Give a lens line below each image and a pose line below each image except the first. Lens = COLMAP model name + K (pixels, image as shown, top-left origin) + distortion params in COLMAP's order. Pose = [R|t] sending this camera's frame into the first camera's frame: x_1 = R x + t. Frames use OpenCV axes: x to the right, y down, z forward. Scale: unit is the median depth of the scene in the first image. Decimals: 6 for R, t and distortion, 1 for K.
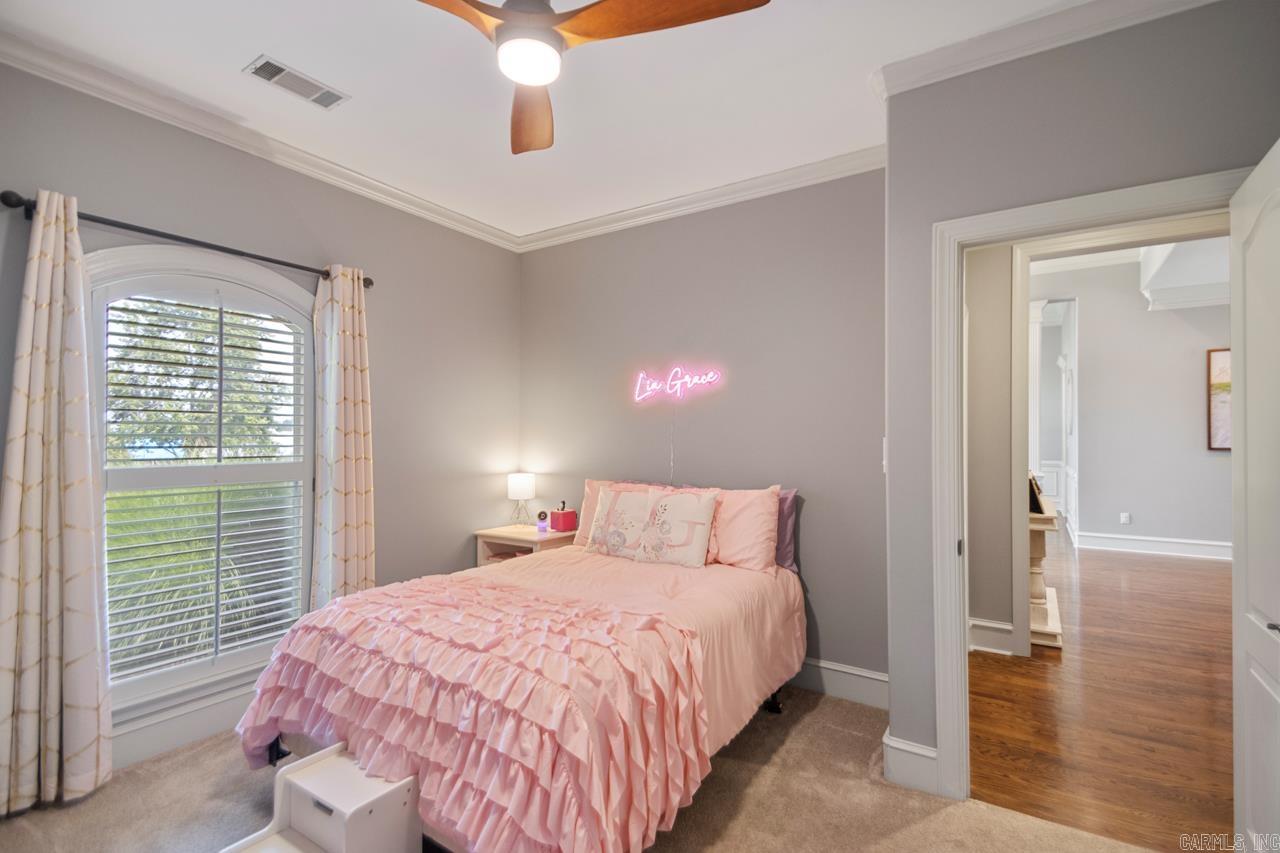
lens RADIAL K [[608.5, 0, 642.1], [0, 608.5, 443.4], [0, 0, 1]] dist [0.014241, -0.000214]
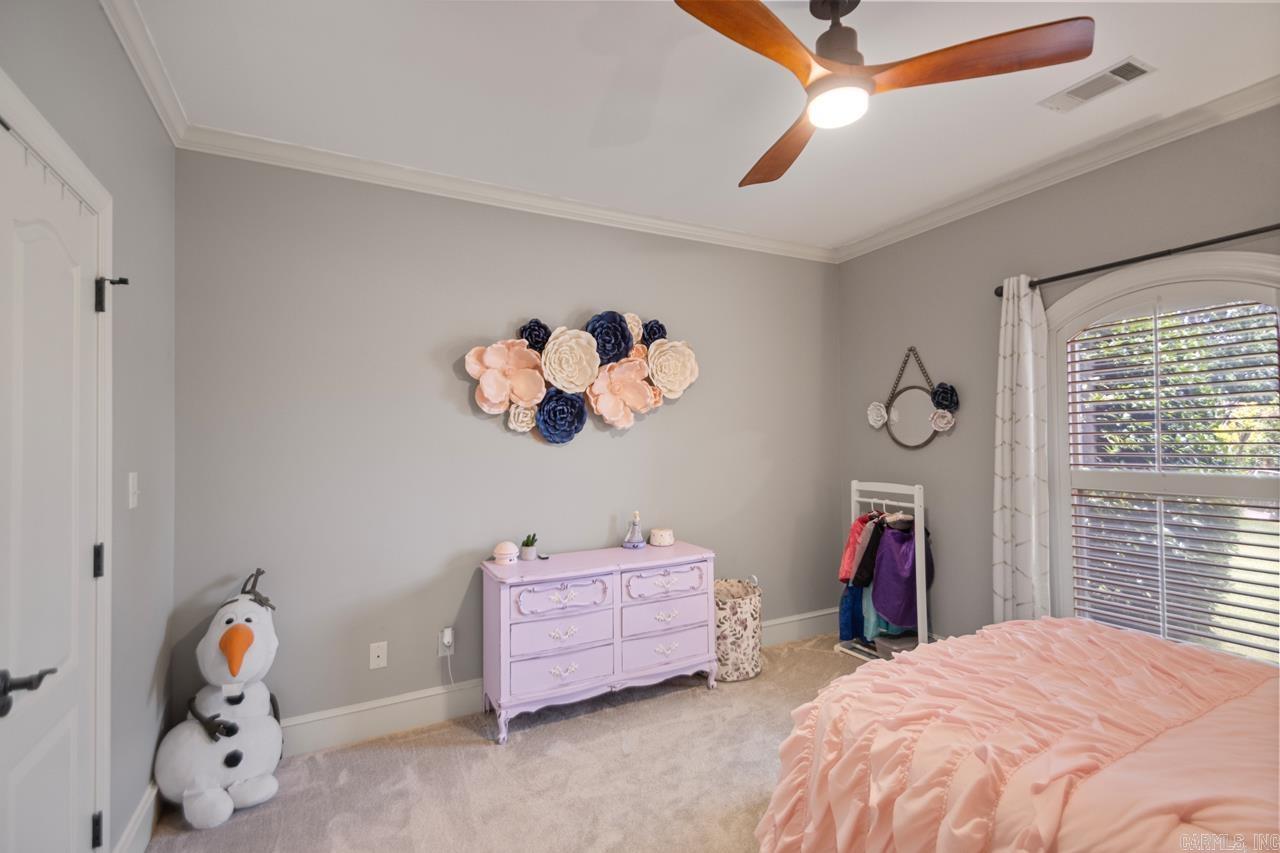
lens RADIAL K [[608.5, 0, 642.1], [0, 608.5, 443.4], [0, 0, 1]] dist [0.014241, -0.000214]
pose [[-0.497360, -0.002249, -0.867541, 0.699154], [0.002606, 0.999988, -0.004086, -0.013268], [0.867540, -0.004293, -0.497349, 0.923336]]
